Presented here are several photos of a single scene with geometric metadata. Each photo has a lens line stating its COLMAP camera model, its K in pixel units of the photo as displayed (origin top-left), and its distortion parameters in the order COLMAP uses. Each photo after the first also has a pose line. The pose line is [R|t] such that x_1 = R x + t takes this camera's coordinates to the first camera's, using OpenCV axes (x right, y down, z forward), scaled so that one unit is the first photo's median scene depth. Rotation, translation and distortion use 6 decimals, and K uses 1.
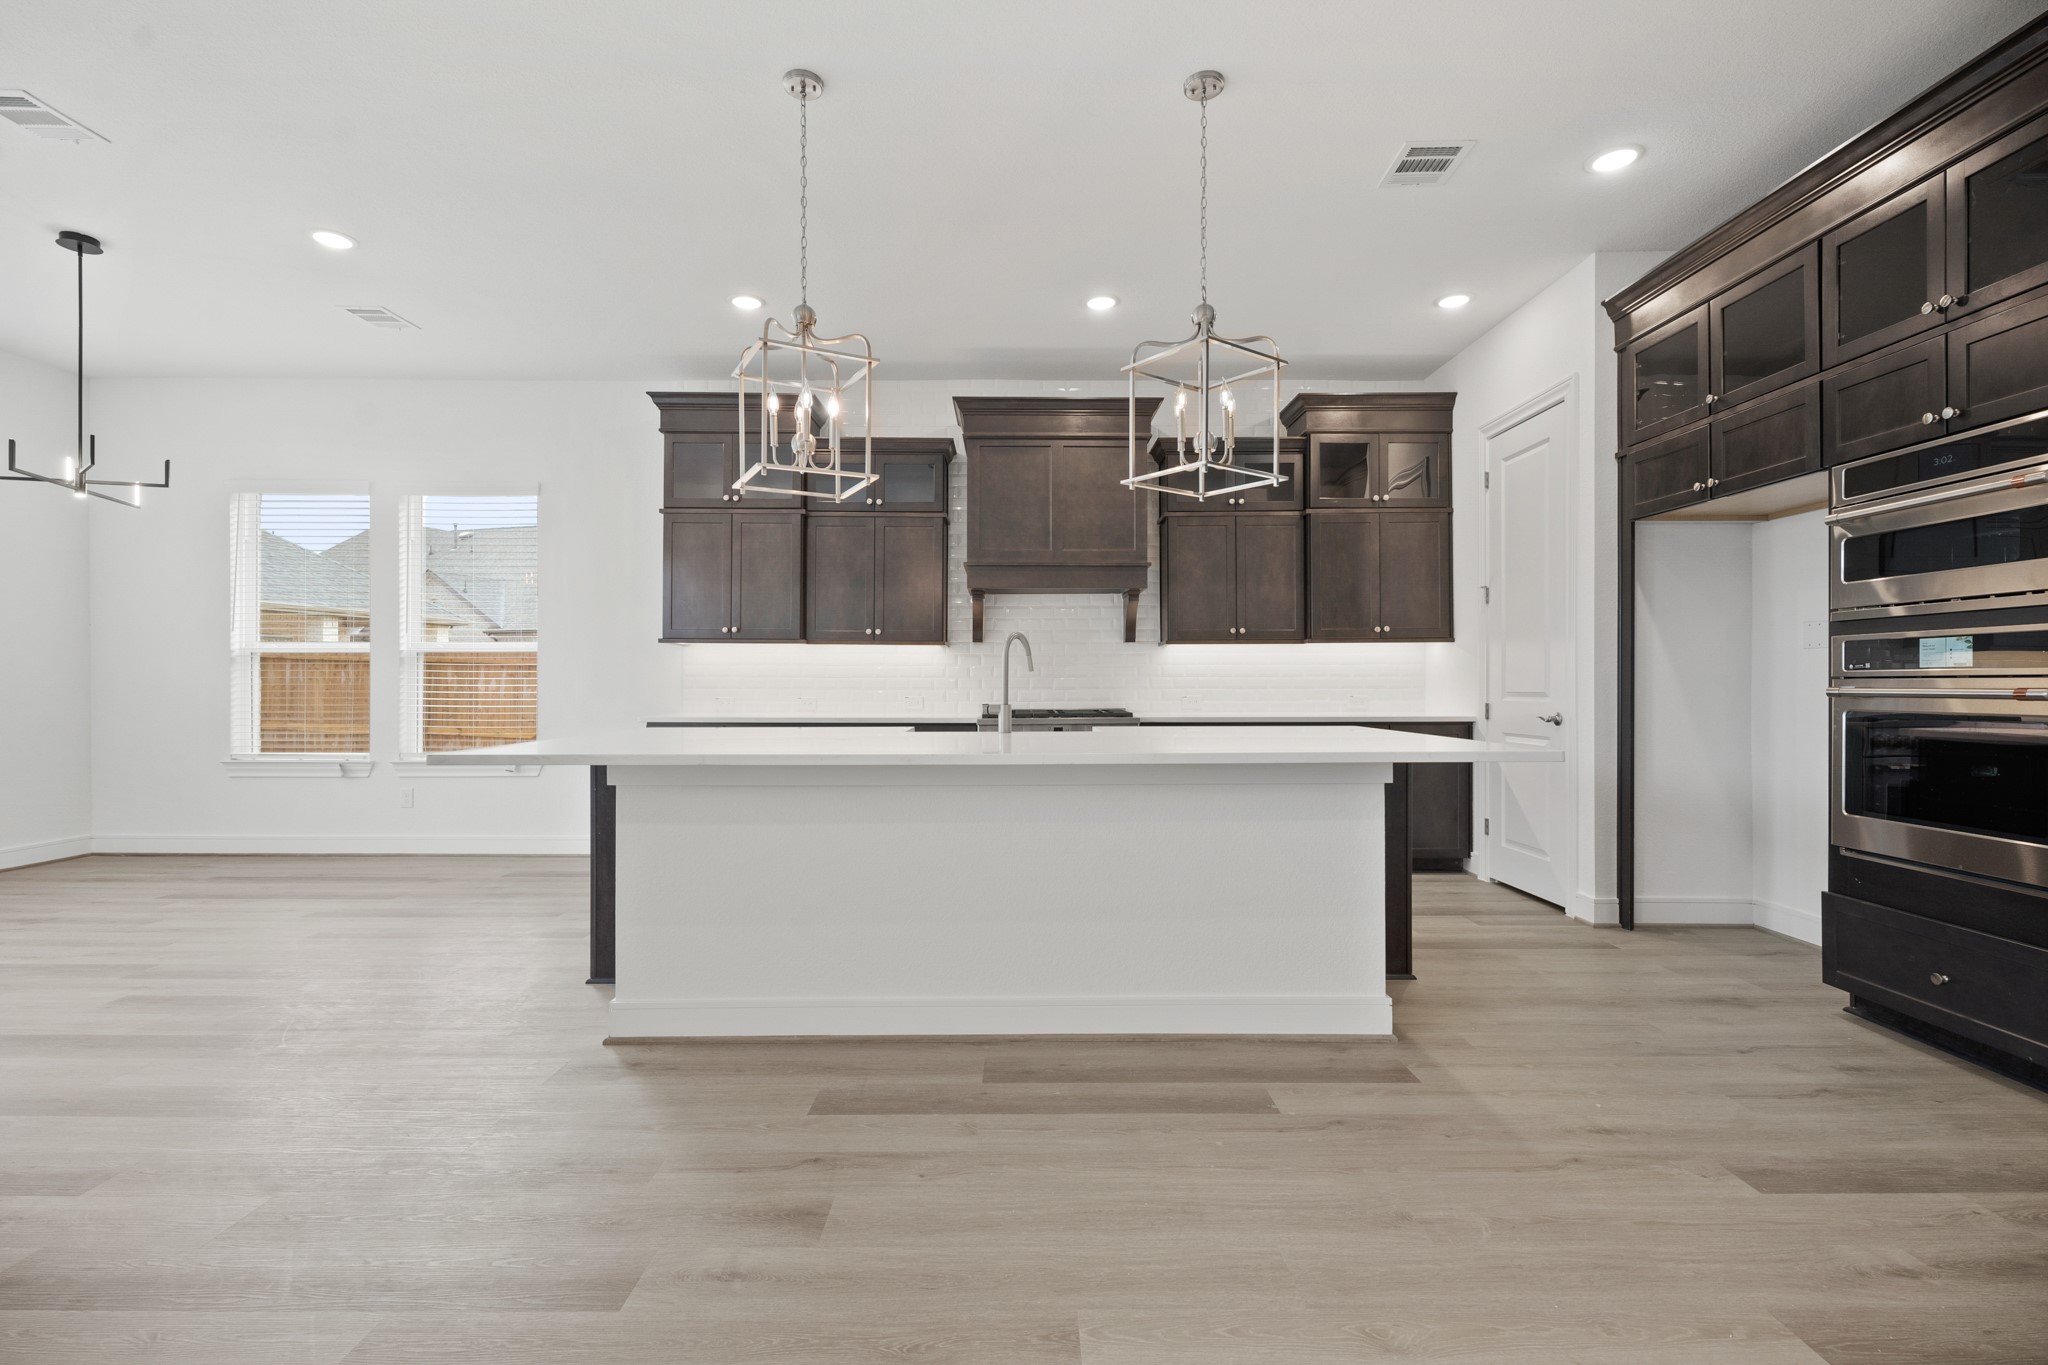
lens RADIAL K [[923.4, 0, 1019.7], [0, 923.4, 683.6], [0, 0, 1]] dist [0.001335, 0.000986]
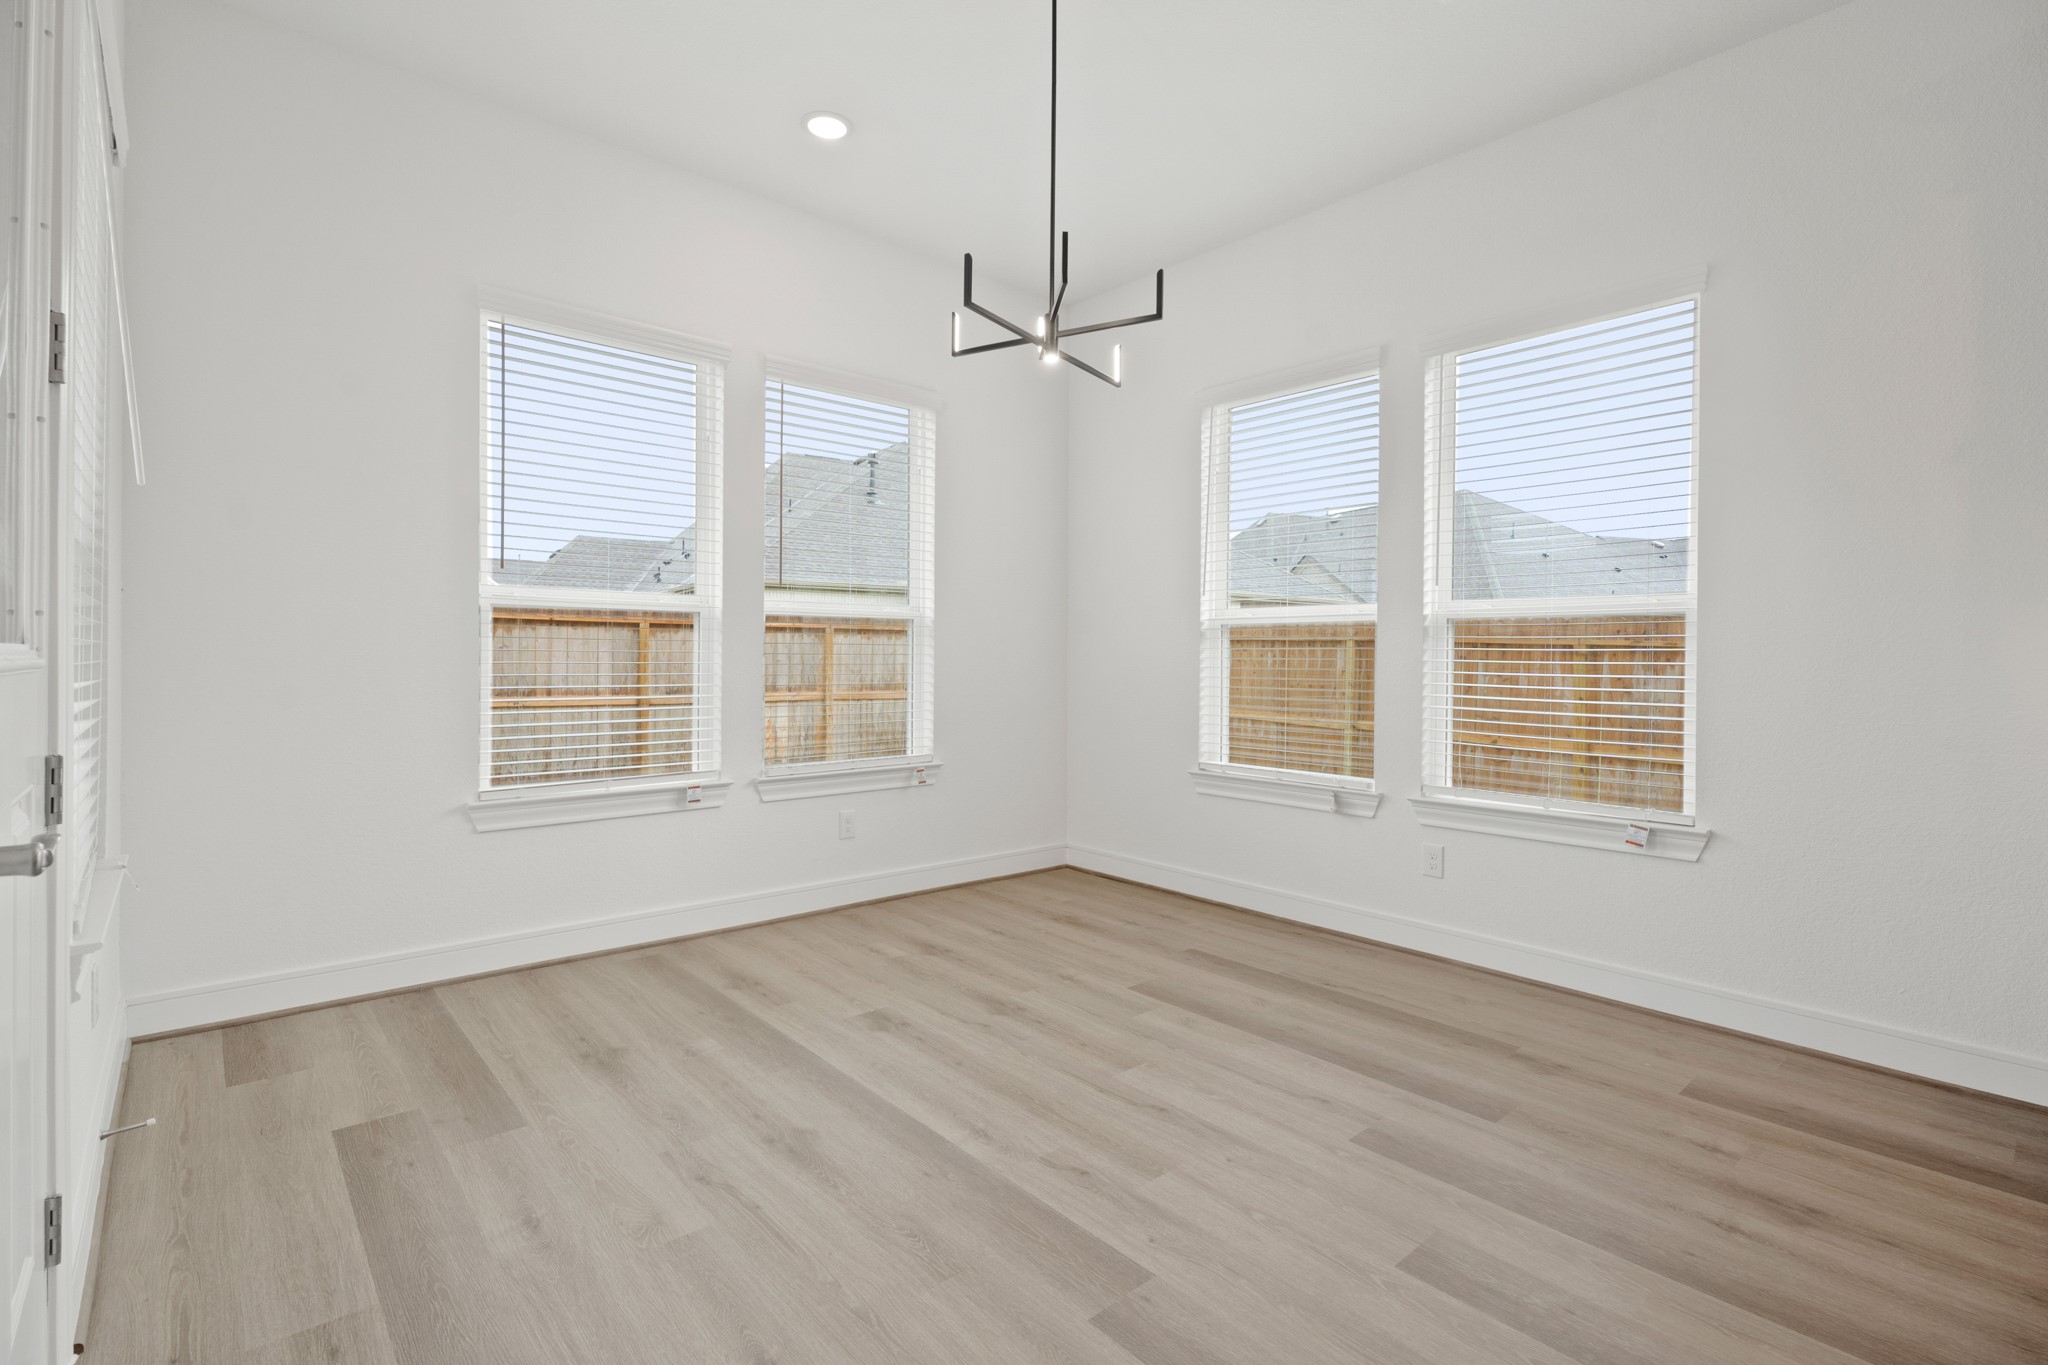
lens RADIAL K [[923.4, 0, 1022.5], [0, 923.4, 667.5], [0, 0, 1]] dist [0.001335, 0.000986]
pose [[0.664637, 0.012206, -0.747067, -0.397498], [-0.010059, 0.999922, 0.007389, -0.003527], [0.747099, 0.002604, 0.664708, 0.405474]]
